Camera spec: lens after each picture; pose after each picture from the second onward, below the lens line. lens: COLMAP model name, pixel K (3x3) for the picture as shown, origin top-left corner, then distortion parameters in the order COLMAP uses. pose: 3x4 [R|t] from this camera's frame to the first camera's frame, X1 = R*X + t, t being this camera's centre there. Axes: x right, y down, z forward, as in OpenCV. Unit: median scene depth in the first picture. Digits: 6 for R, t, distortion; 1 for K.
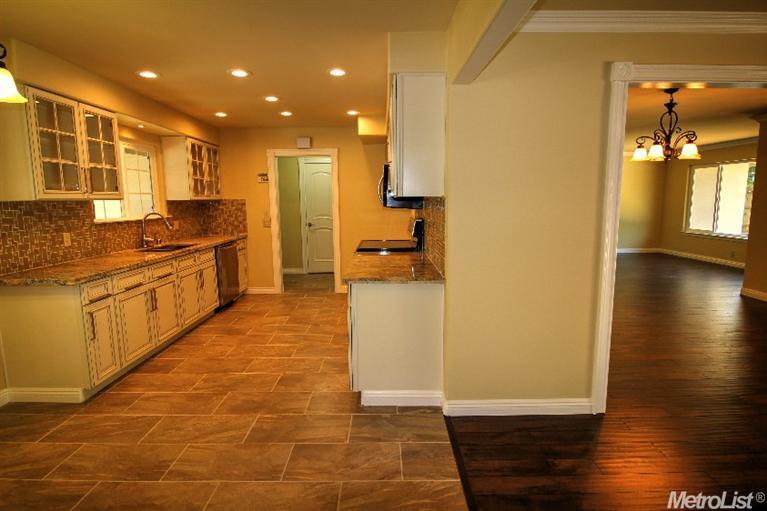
lens RADIAL K [[392.0, 0, 383.5], [0, 392.0, 255.5], [0, 0, 1]] dist [-0.002259, -0.007213]
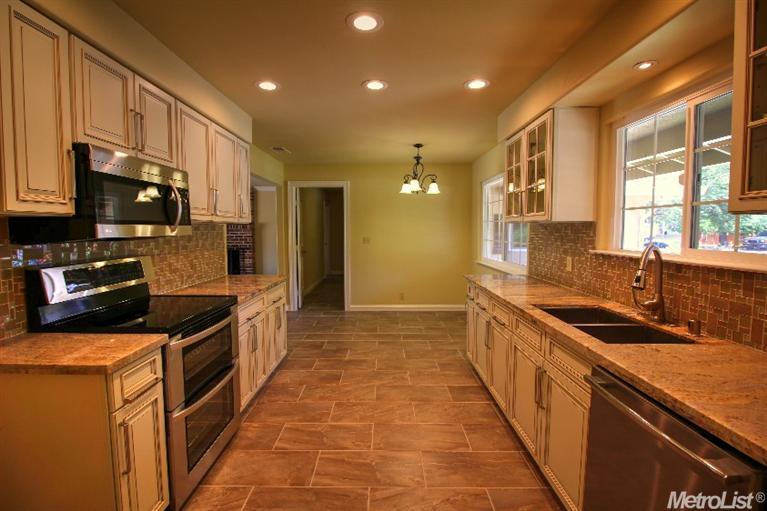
lens RADIAL K [[356.0, 0, 382.1], [0, 356.0, 252.1], [0, 0, 1]] dist [-0.000889, -0.013169]
pose [[-0.999943, 0.009727, 0.004325, -0.352874], [0.010414, 0.978086, 0.207941, -0.235881], [-0.002207, 0.207974, -0.978132, 1.731030]]
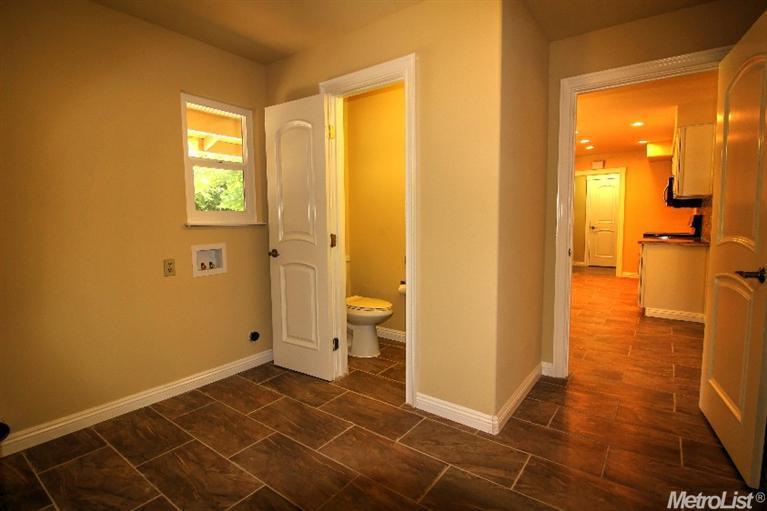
lens RADIAL K [[379.3, 0, 383.5], [0, 379.3, 255.5], [0, 0, 1]] dist [-0.003660, -0.001003]
pose [[0.805934, 0.052998, -0.589629, -0.010726], [-0.078615, 0.996745, -0.017864, 0.185879], [0.586763, 0.060751, 0.807477, -0.828650]]
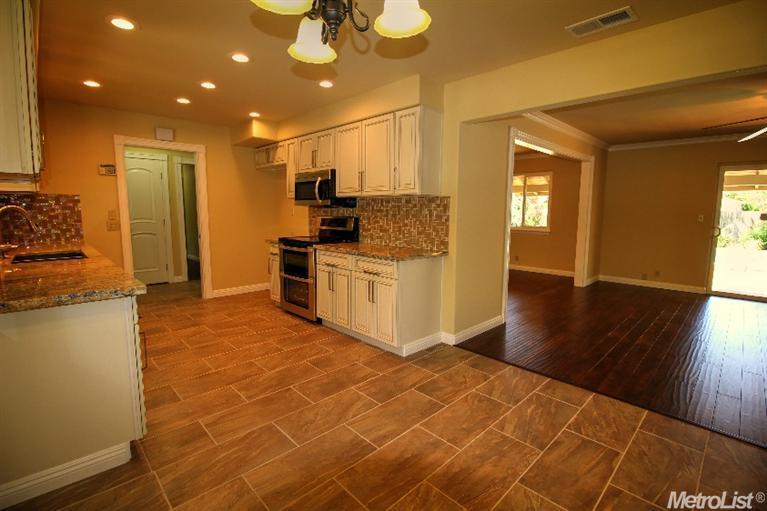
lens RADIAL K [[356.0, 0, 382.1], [0, 356.0, 252.1], [0, 0, 1]] dist [-0.000889, -0.013169]
pose [[0.718220, -0.065607, 0.692716, -0.684397], [0.084660, 0.996388, 0.006591, 0.023581], [-0.690647, 0.053912, 0.721180, 0.153825]]
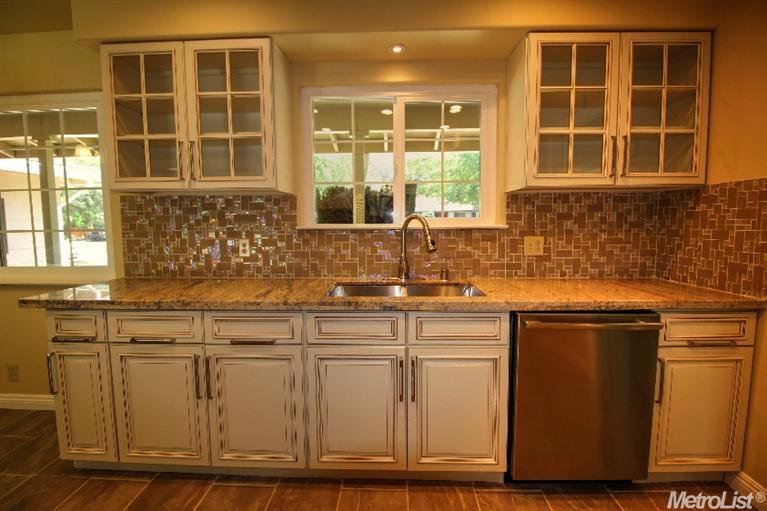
lens RADIAL K [[356.0, 0, 382.1], [0, 356.0, 252.1], [0, 0, 1]] dist [-0.000889, -0.013169]
pose [[-0.039684, 0.087307, -0.995391, -0.147508], [-0.137902, 0.986164, 0.091995, -0.124516], [0.989651, 0.140917, -0.027095, 1.216868]]
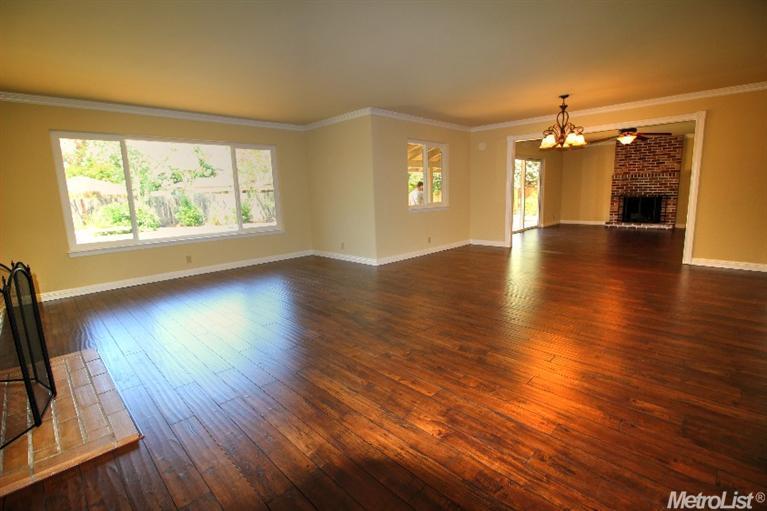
lens RADIAL K [[356.0, 0, 382.1], [0, 356.0, 252.1], [0, 0, 1]] dist [-0.000889, -0.013169]
pose [[-0.707834, -0.085016, 0.701244, 0.265080], [0.139707, 0.956272, 0.256954, -0.323063], [-0.692425, 0.279849, -0.665005, 2.637806]]
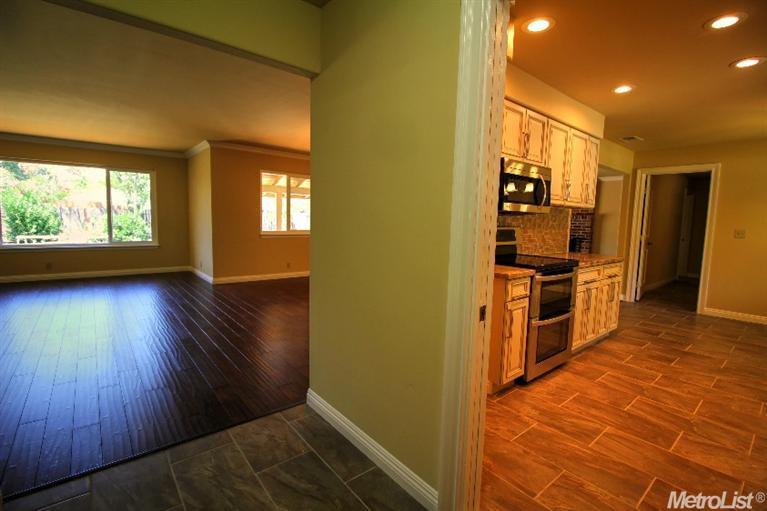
lens RADIAL K [[356.0, 0, 382.1], [0, 356.0, 252.1], [0, 0, 1]] dist [-0.000889, -0.013169]
pose [[-0.636892, -0.080258, 0.766764, -0.438257], [0.088942, 0.980277, 0.176485, -0.237207], [-0.765806, 0.180599, -0.617192, 2.004609]]
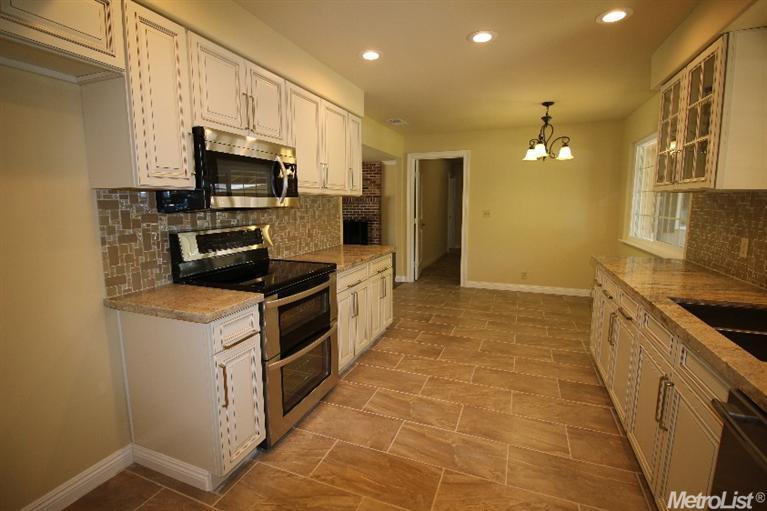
lens RADIAL K [[356.0, 0, 382.1], [0, 356.0, 252.1], [0, 0, 1]] dist [-0.000889, -0.013169]
pose [[-0.931193, -0.038034, 0.362538, -0.420033], [0.064170, 0.961907, 0.265738, -0.225683], [-0.358835, 0.270717, -0.893280, 1.692059]]
